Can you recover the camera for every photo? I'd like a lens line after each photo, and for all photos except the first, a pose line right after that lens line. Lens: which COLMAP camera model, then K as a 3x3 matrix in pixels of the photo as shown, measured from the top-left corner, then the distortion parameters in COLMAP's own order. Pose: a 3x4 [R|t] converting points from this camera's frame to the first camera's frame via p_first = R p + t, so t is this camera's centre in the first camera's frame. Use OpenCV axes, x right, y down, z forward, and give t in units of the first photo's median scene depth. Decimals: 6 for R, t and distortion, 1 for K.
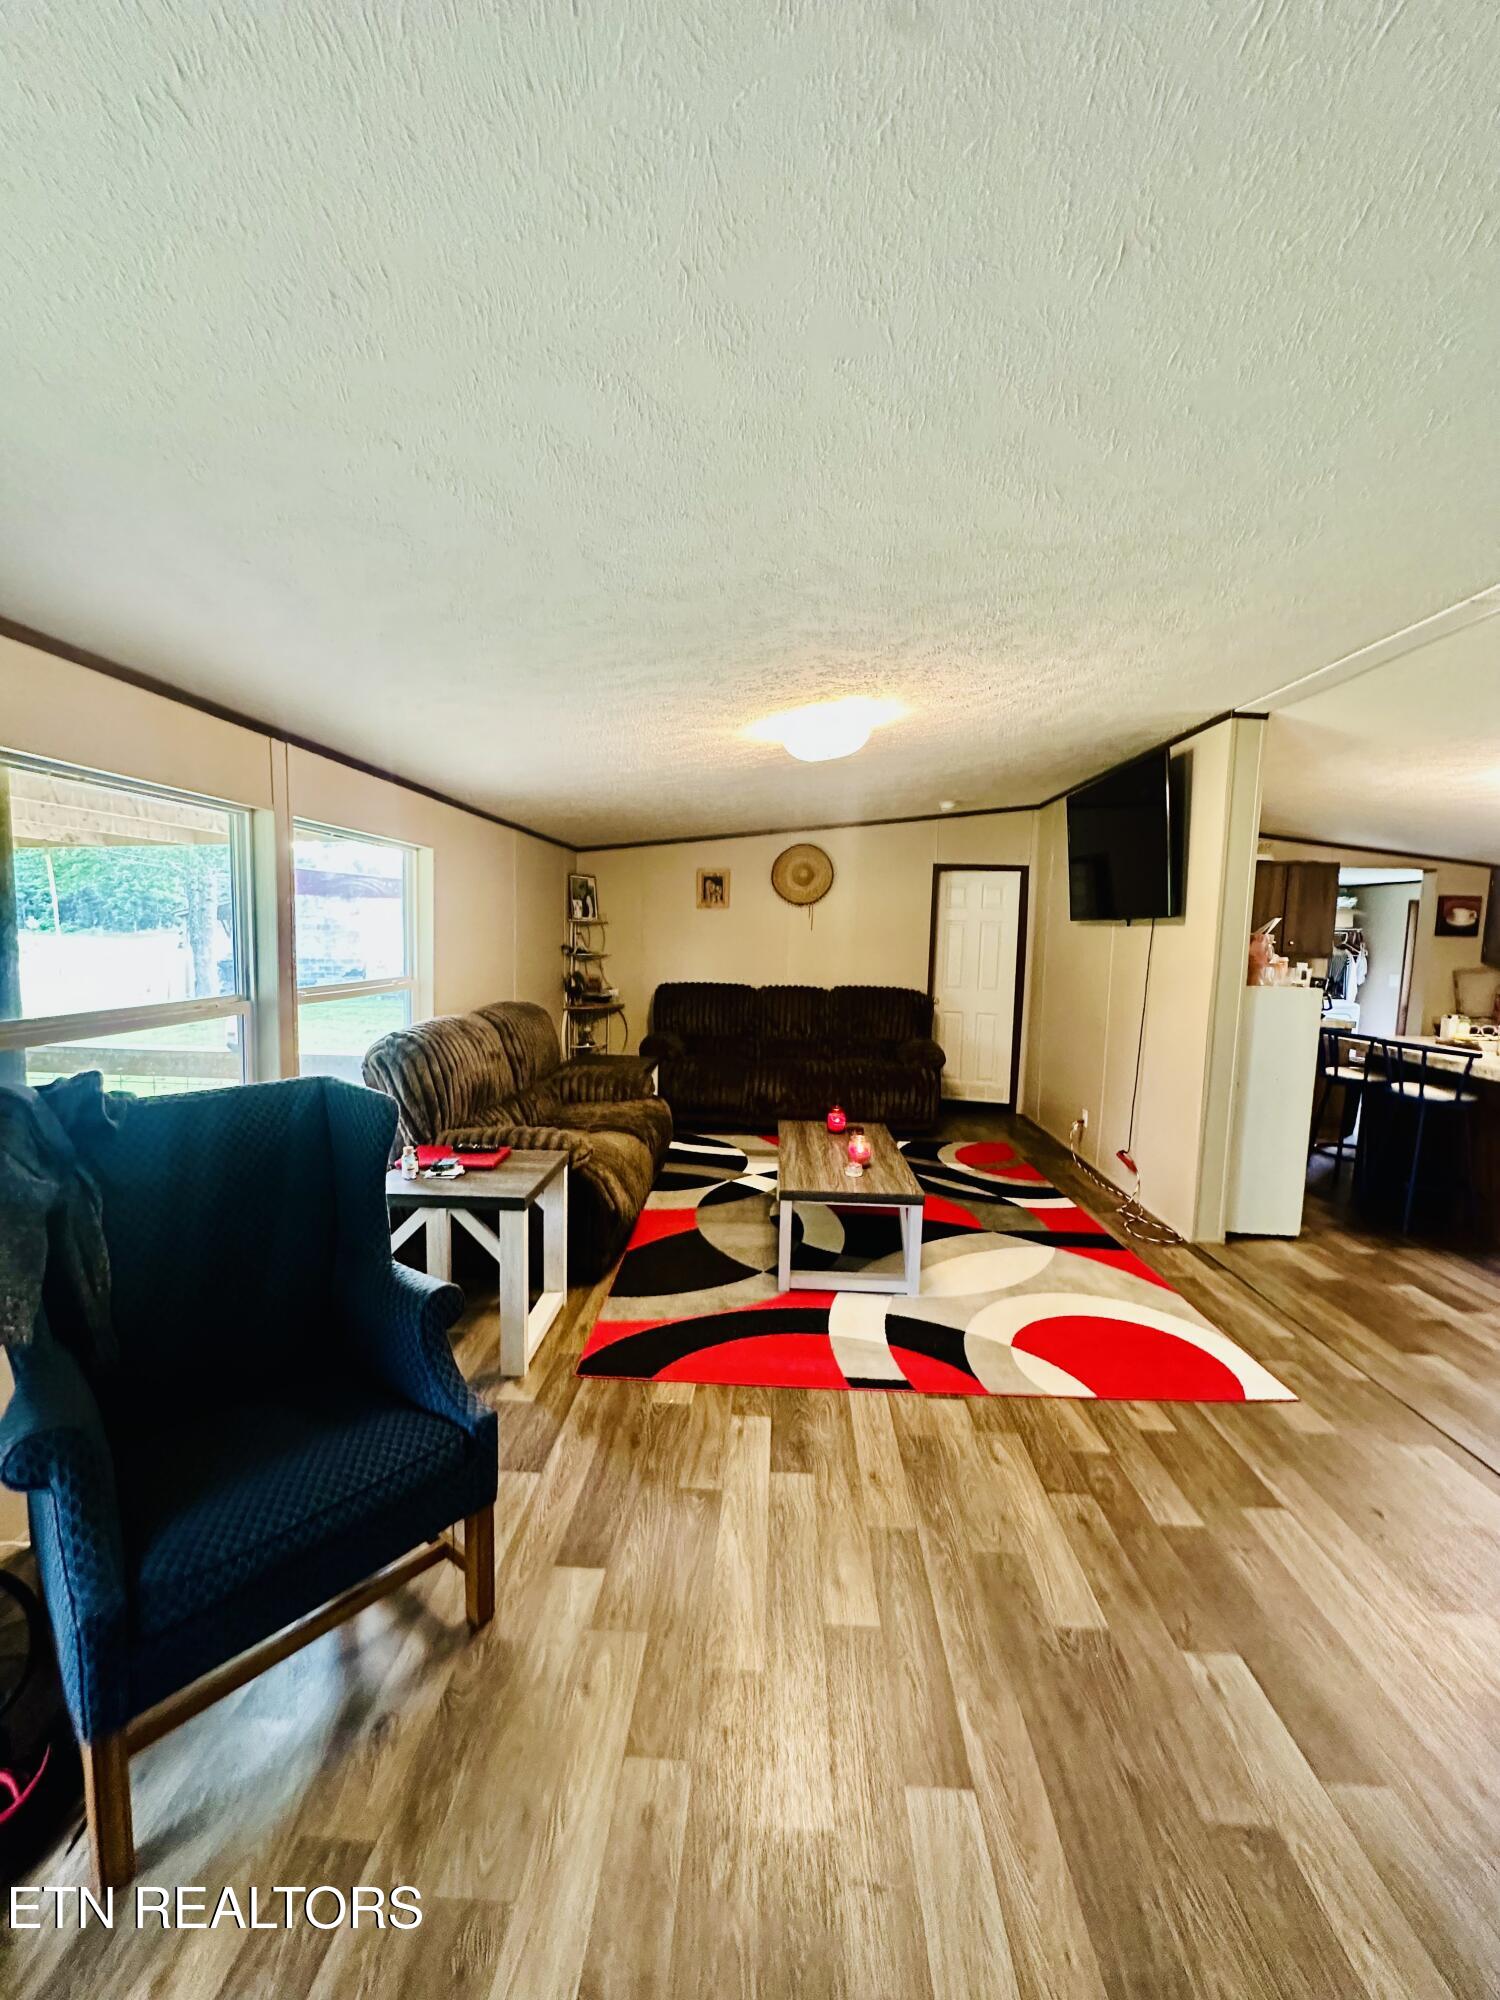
lens RADIAL K [[803.2, 0, 758.5], [0, 803.2, 998.6], [0, 0, 1]] dist [-0.002119, 0.000217]
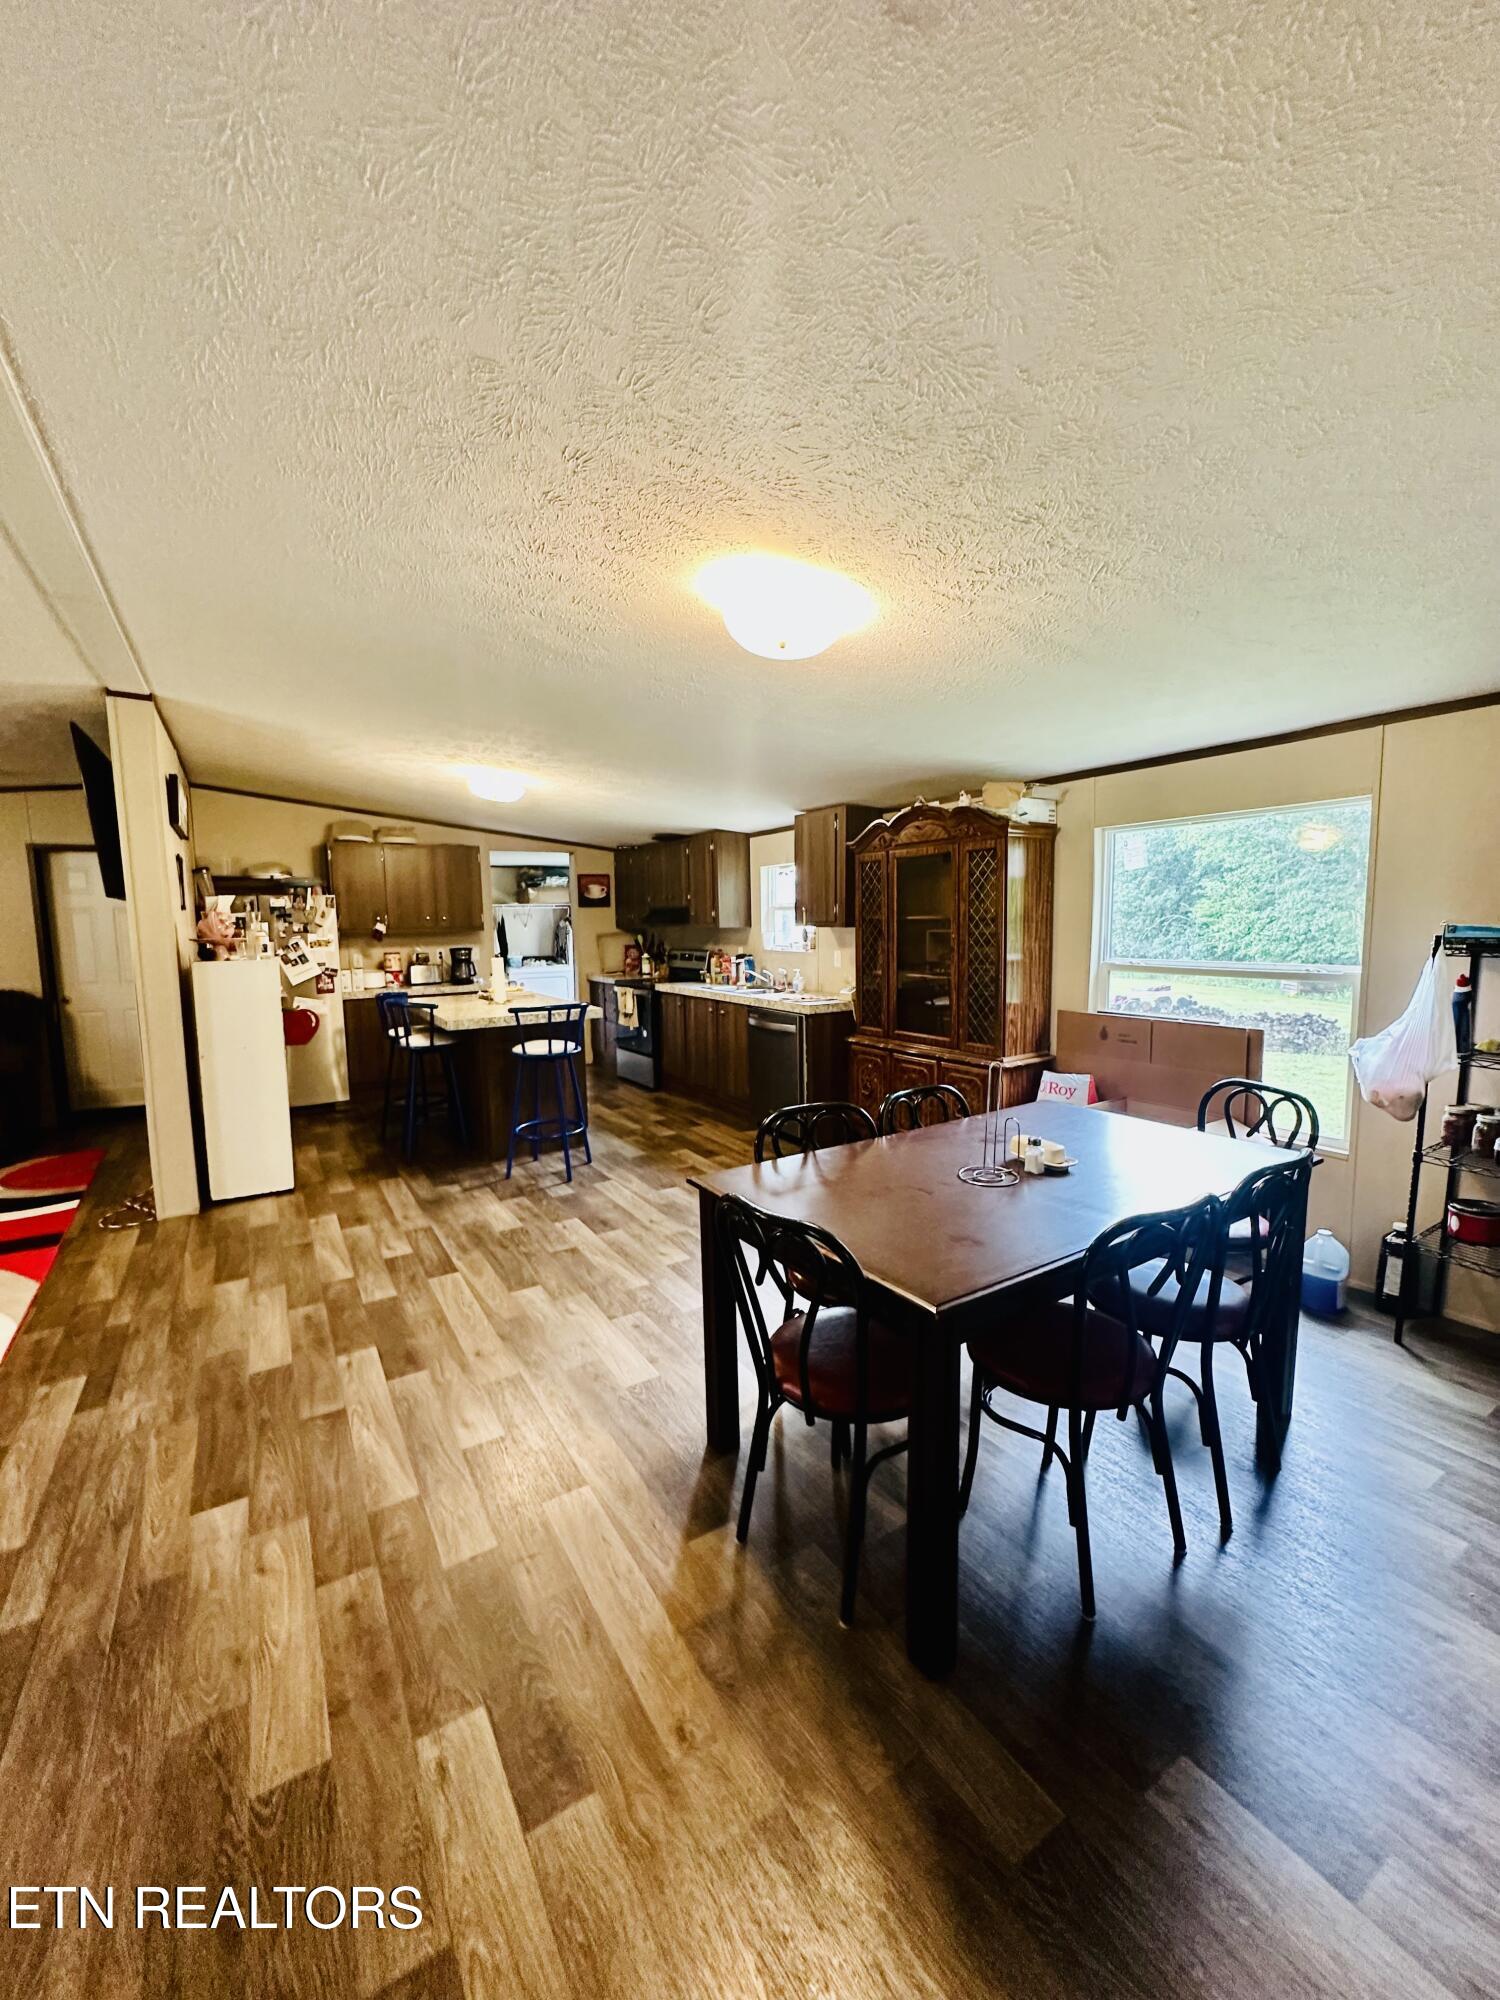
lens RADIAL K [[803.2, 0, 758.5], [0, 803.2, 998.6], [0, 0, 1]] dist [-0.002119, 0.000217]
pose [[0.822840, -0.091413, 0.560873, 0.616668], [0.082617, 0.995734, 0.041083, 0.051244], [-0.562236, 0.012533, 0.826882, -0.244085]]
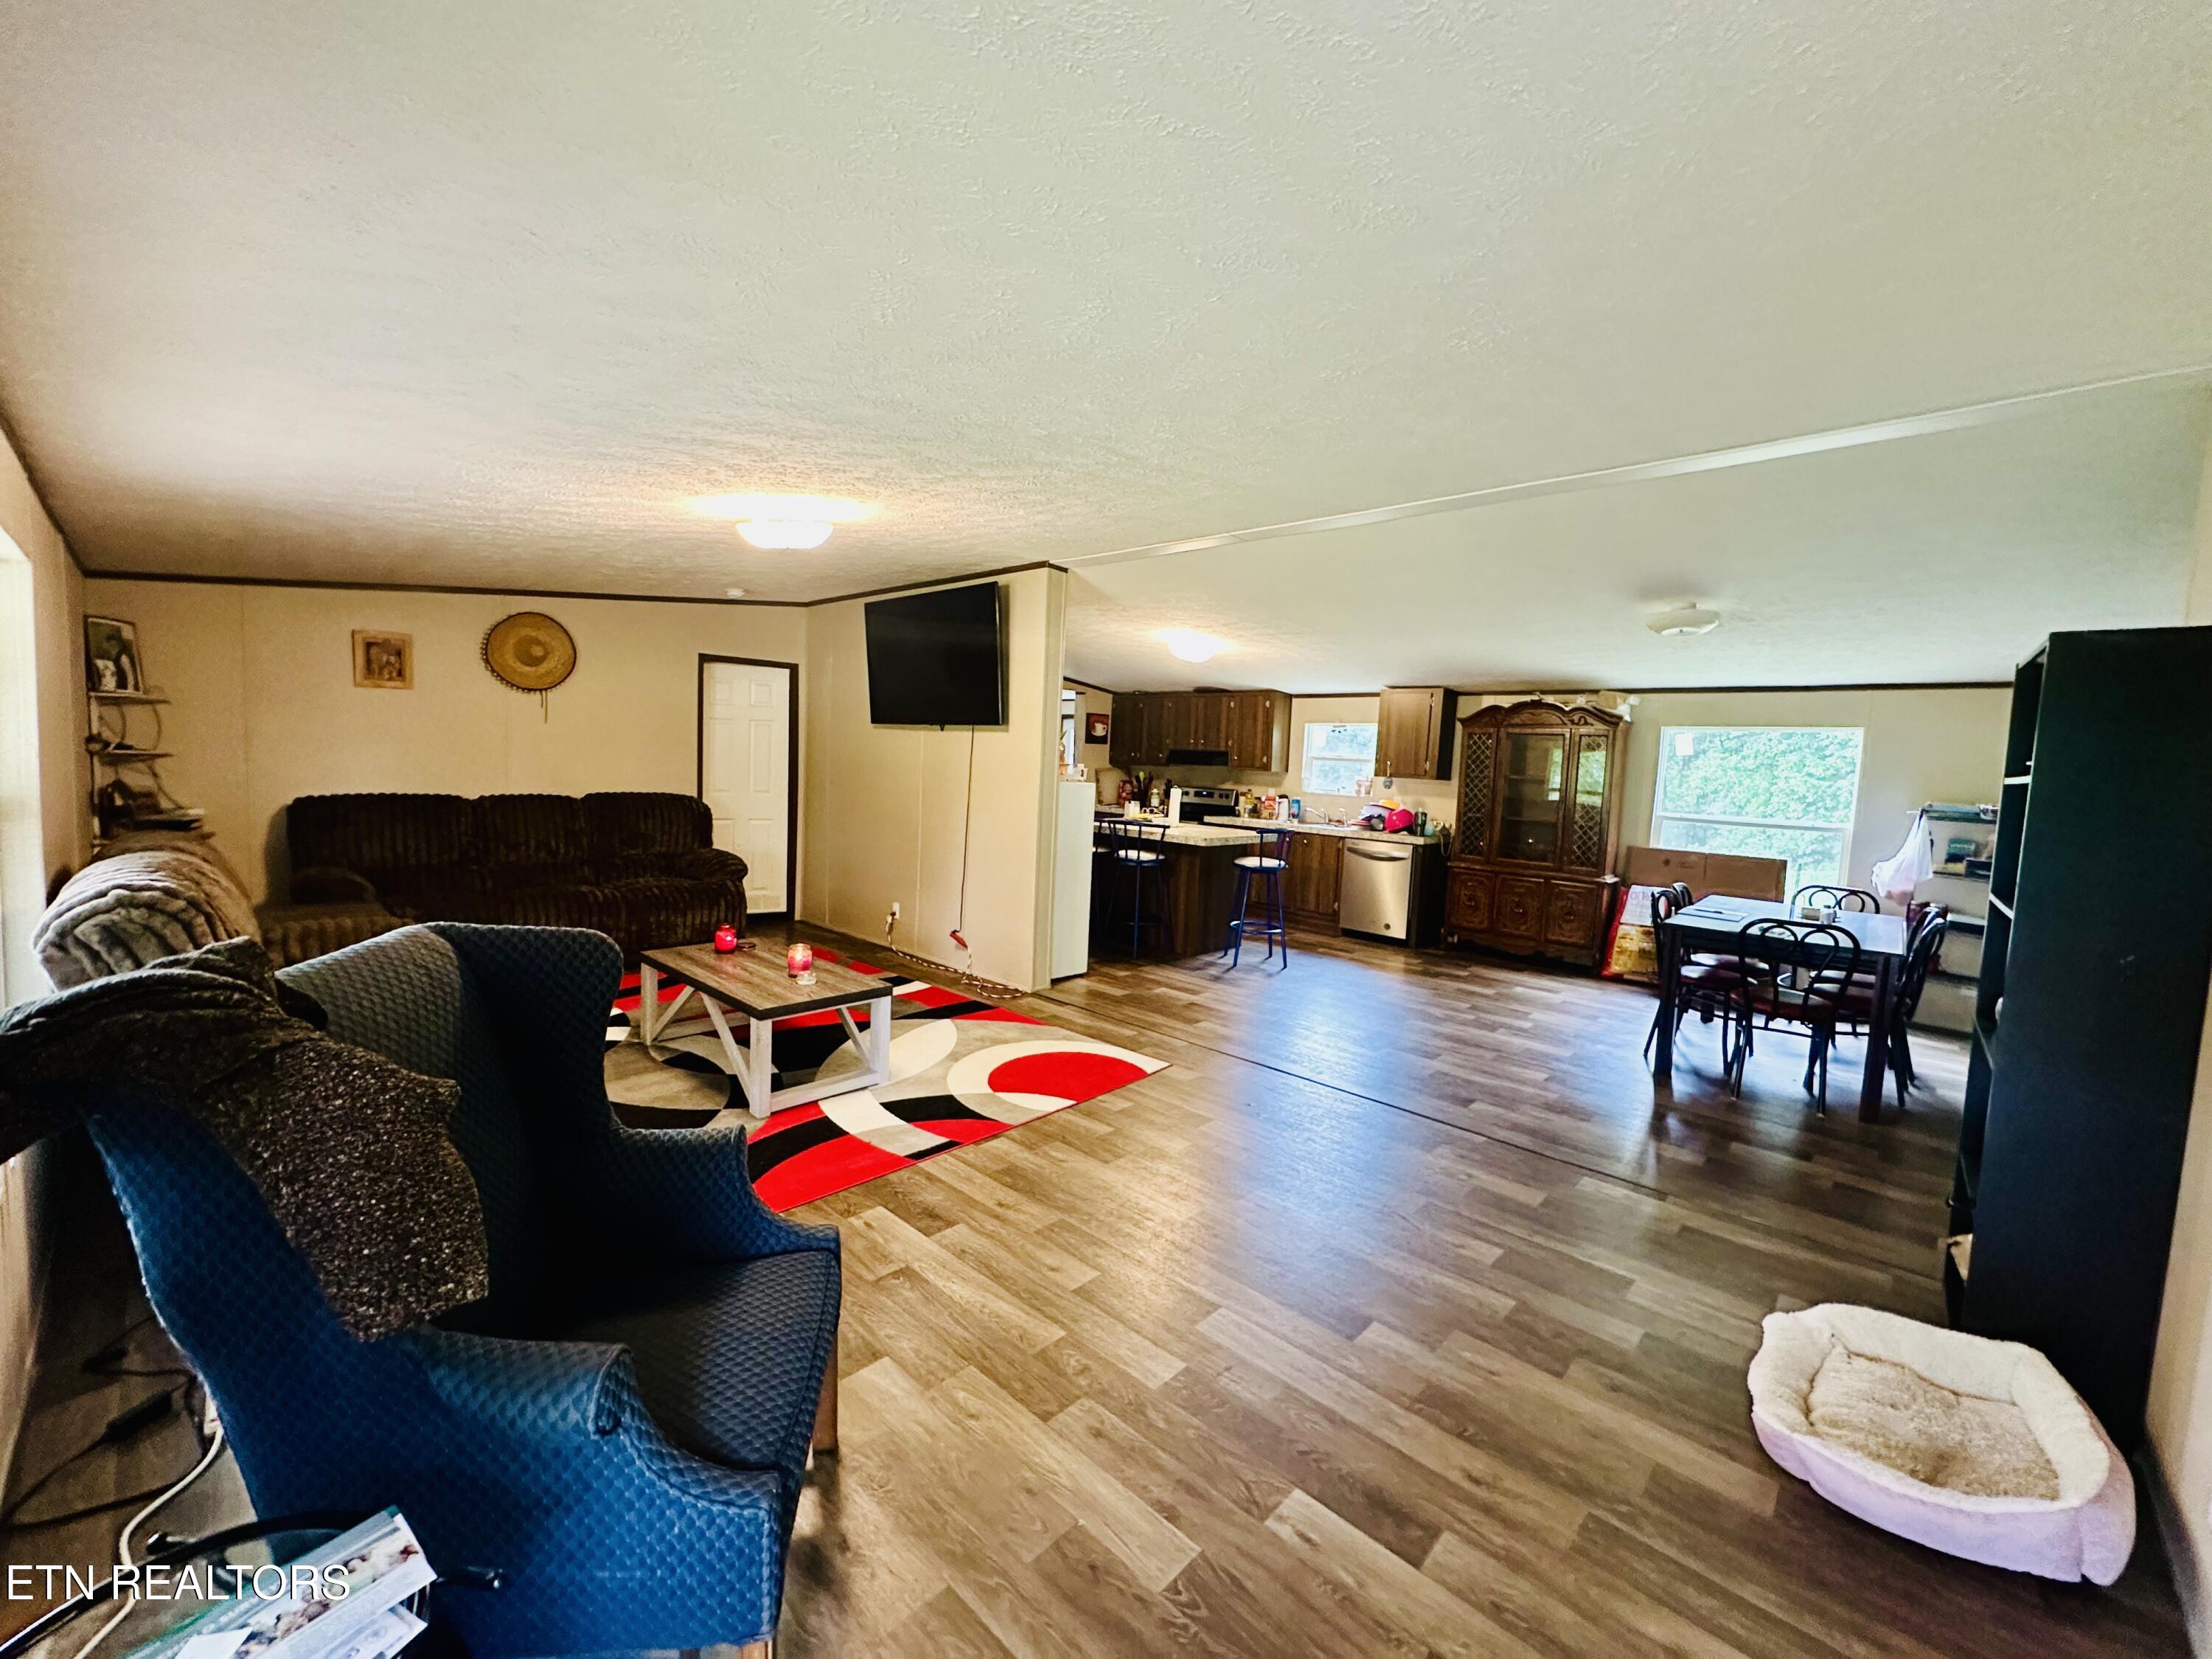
lens RADIAL K [[888.4, 0, 1106.0], [0, 888.4, 829.5], [0, 0, 1]] dist [-0.002119, 0.000217]
pose [[0.658606, -0.057374, 0.750297, -0.389281], [0.035780, 0.998349, 0.044935, -0.001110], [-0.751637, -0.002749, 0.659571, 0.019335]]
